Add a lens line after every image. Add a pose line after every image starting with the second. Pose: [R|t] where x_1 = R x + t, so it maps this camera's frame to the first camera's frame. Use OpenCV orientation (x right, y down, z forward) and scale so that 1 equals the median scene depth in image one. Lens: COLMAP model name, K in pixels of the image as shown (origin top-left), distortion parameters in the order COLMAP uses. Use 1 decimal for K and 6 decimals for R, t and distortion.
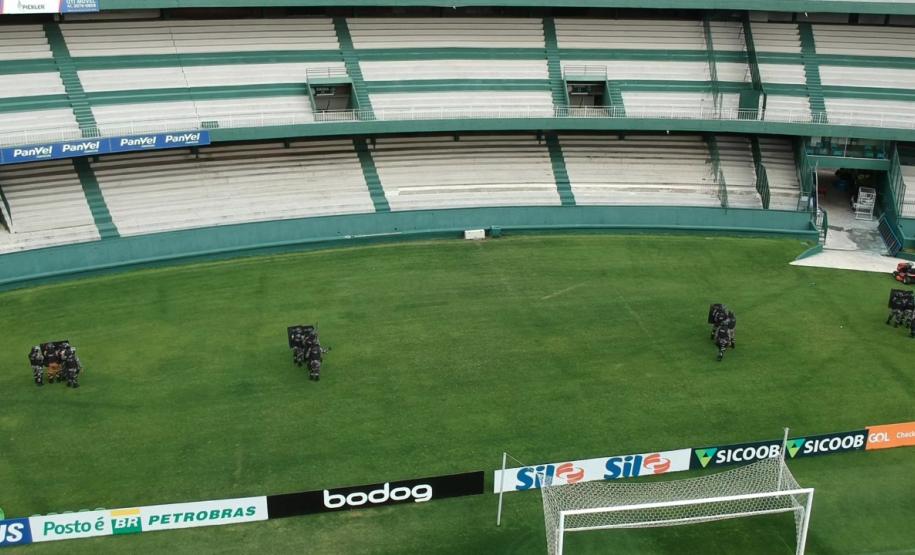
lens RADIAL K [[937.7, 0, 457.5], [0, 937.7, 277.5], [0, 0, 1]] dist [0.058929, -0.241732]
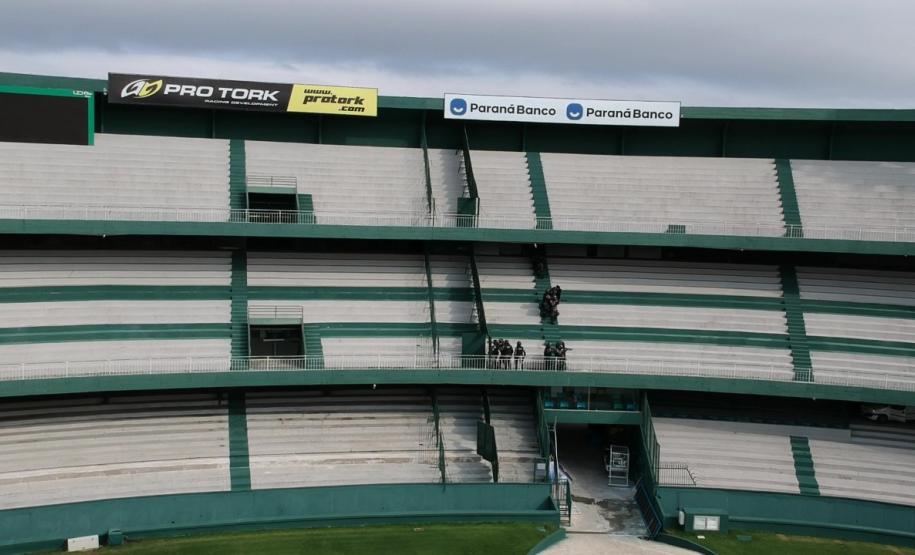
lens RADIAL K [[937.7, 0, 457.5], [0, 937.7, 277.5], [0, 0, 1]] dist [0.058929, -0.241732]
pose [[0.978670, -0.004003, 0.205400, 0.130247], [0.055711, 0.967517, -0.246591, -0.043951], [-0.197741, 0.252774, 0.947103, 0.211092]]
